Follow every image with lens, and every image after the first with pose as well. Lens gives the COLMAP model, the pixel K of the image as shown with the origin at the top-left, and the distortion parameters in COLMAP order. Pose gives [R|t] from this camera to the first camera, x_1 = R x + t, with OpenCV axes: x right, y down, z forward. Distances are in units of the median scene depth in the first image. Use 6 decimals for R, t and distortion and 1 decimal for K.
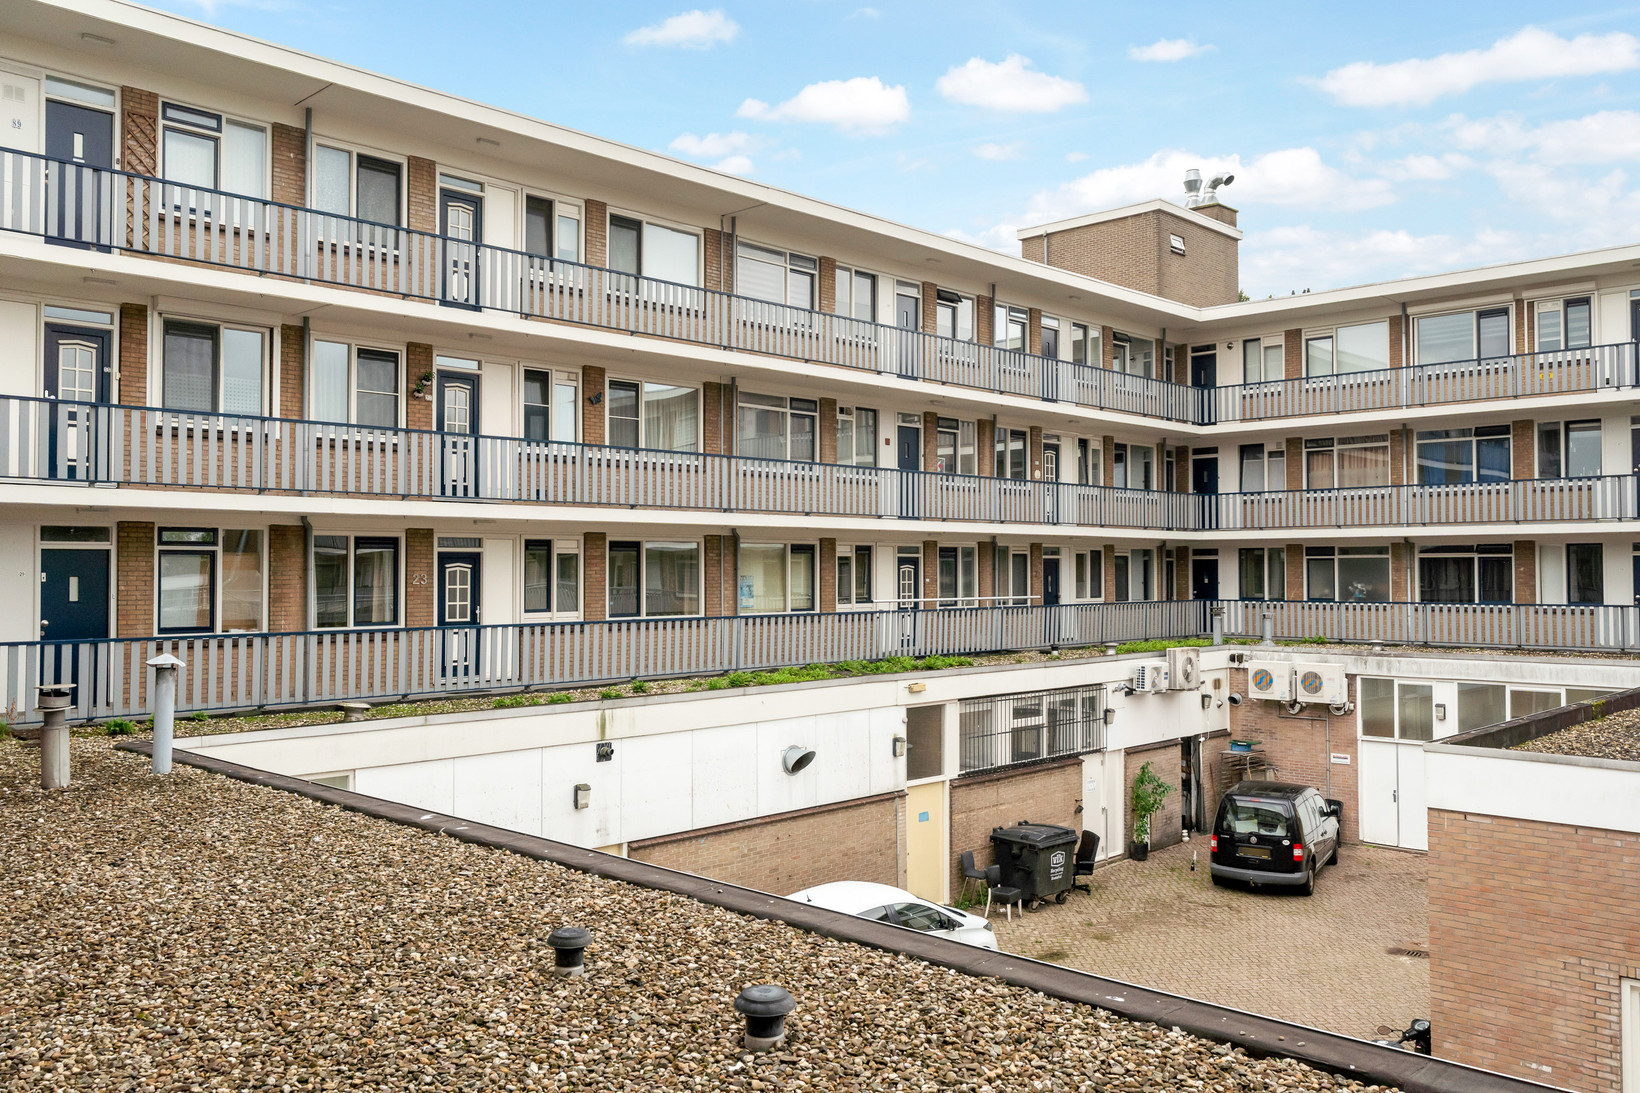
lens RADIAL K [[1308.0, 0, 820.0], [0, 1308.0, 546.5], [0, 0, 1]] dist [0.004695, 0.003187]
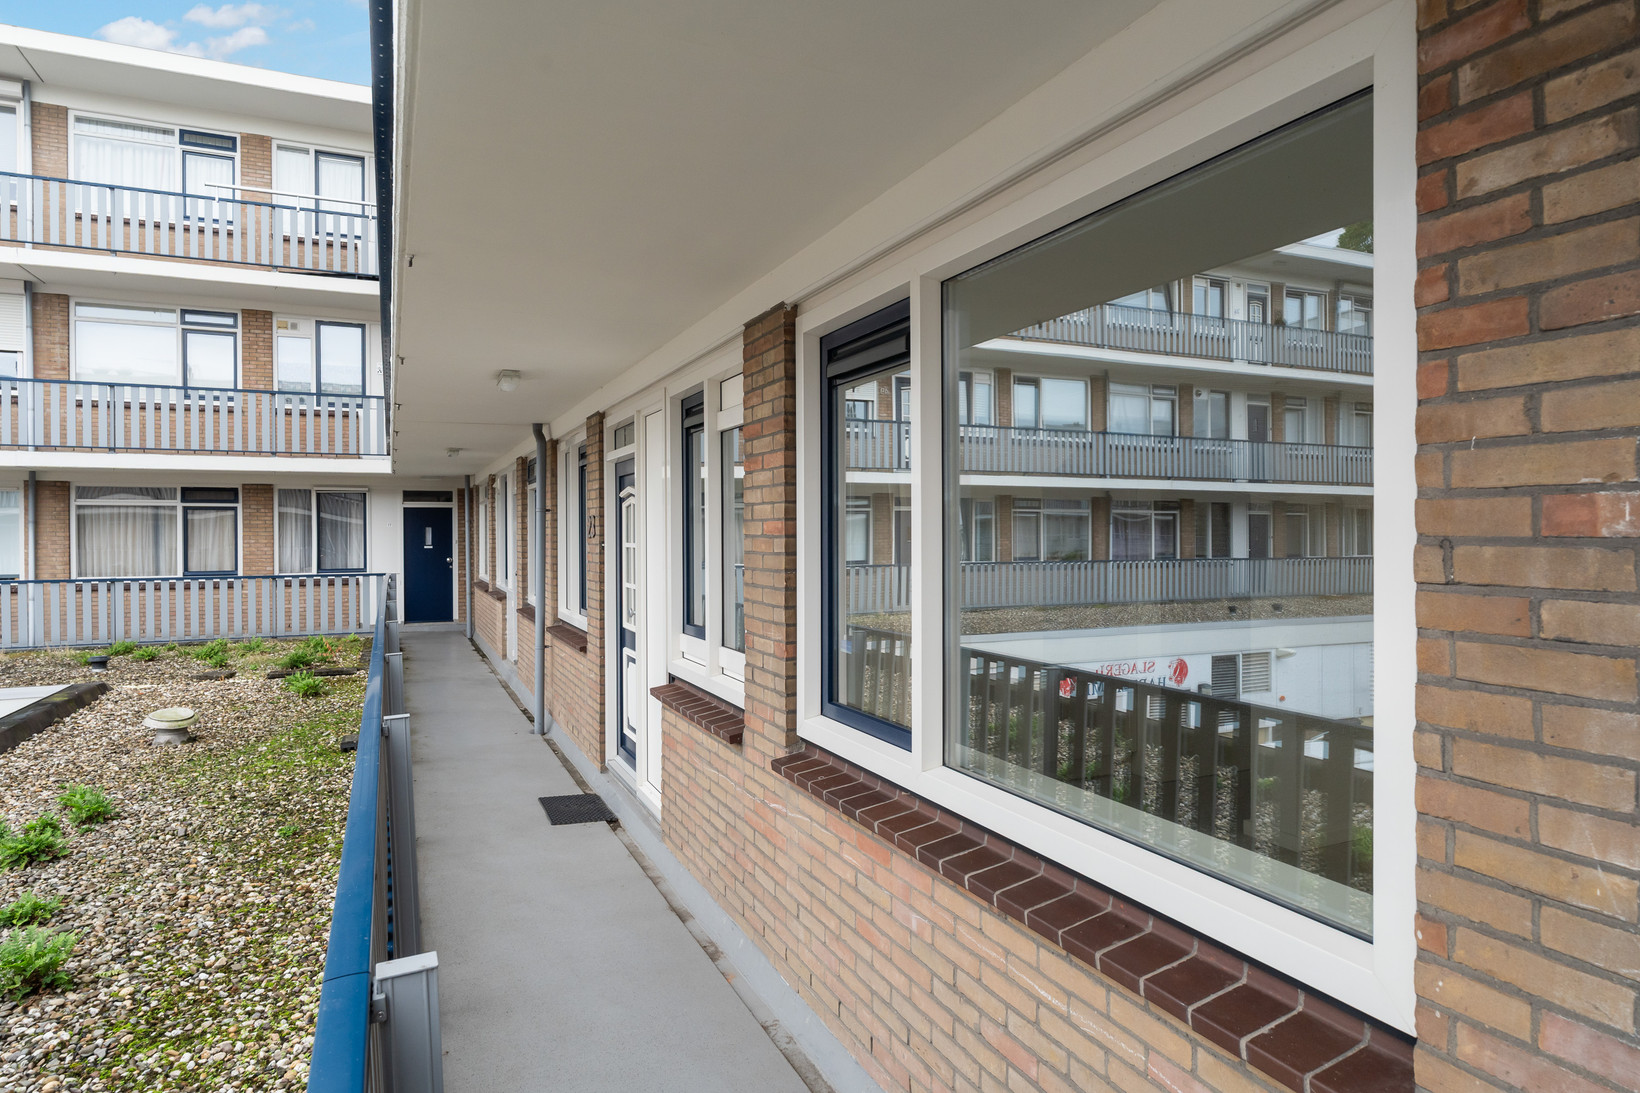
lens RADIAL K [[975.4, 0, 824.1], [0, 975.4, 528.9], [0, 0, 1]] dist [-0.005948, -0.001439]
pose [[0.930293, 0.004352, -0.366791, 0.329608], [0.004108, 0.999743, 0.022280, 0.005726], [0.366794, -0.022234, 0.930037, 0.343518]]
